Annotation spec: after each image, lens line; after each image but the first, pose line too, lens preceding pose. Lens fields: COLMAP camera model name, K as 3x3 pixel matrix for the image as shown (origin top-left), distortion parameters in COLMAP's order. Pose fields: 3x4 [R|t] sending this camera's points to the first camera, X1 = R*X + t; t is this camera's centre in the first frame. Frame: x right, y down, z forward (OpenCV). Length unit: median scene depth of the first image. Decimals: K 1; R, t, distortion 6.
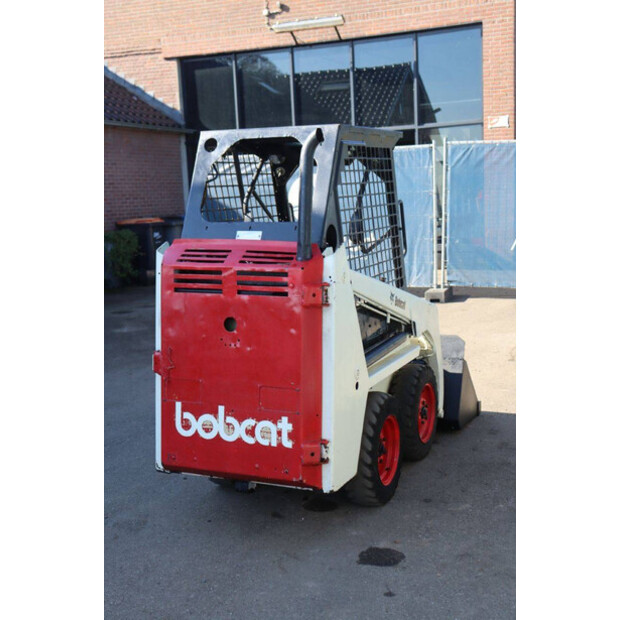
lens RADIAL K [[891.8, 0, 310.2], [0, 891.8, 307.6], [0, 0, 1]] dist [0.094090, 0.000000]
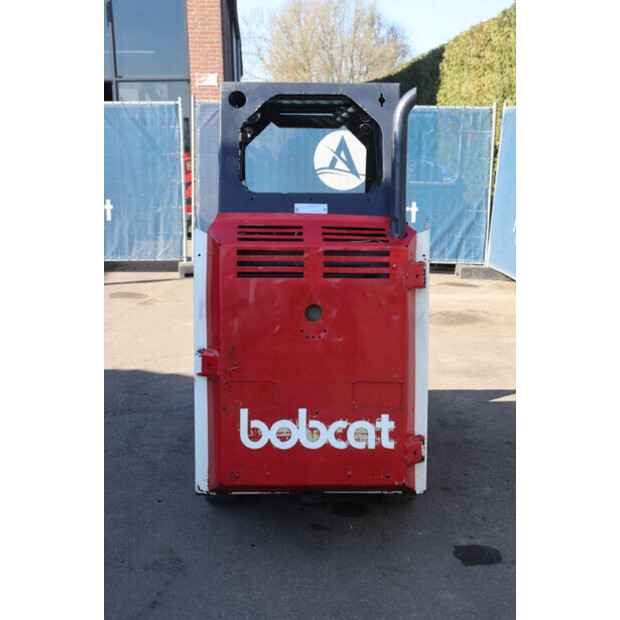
lens RADIAL K [[953.6, 0, 312.2], [0, 953.6, 310.5], [0, 0, 1]] dist [0.144766, 0.000000]
pose [[0.904396, -0.049579, 0.423805, -0.475316], [0.035173, 0.998509, 0.041753, -0.021919], [-0.425243, -0.022854, 0.904791, 0.170189]]
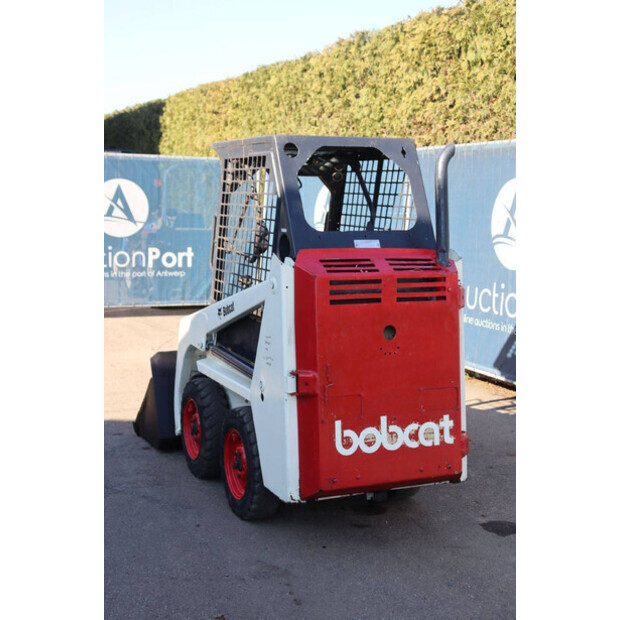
lens RADIAL K [[953.6, 0, 304.9], [0, 953.6, 315.4], [0, 0, 1]] dist [0.144766, 0.000000]
pose [[0.675750, -0.070718, 0.733731, -0.928392], [0.084206, 0.996277, 0.018471, -0.027959], [-0.732305, 0.049303, 0.679189, 0.340736]]
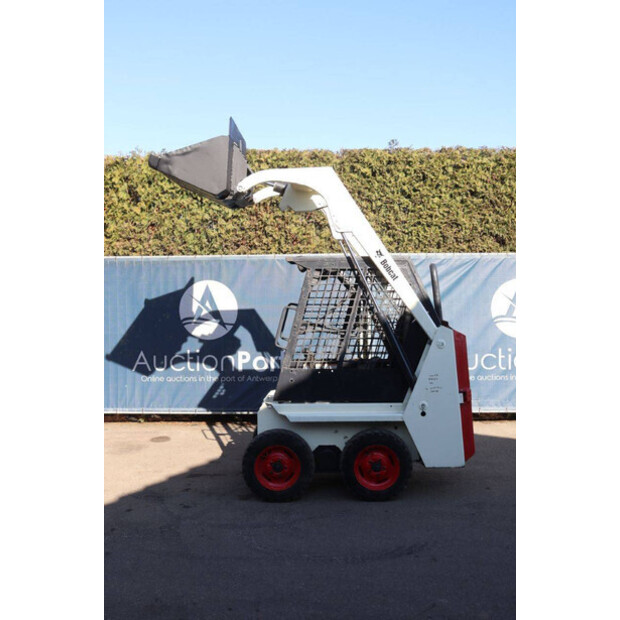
lens RADIAL K [[696.7, 0, 303.2], [0, 696.7, 307.9], [0, 0, 1]] dist [-0.040430, 0.000000]
pose [[-0.387037, -0.008400, 0.922026, -1.292693], [0.145095, 0.986946, 0.069898, -0.243452], [-0.910577, 0.160835, -0.380766, 1.816633]]
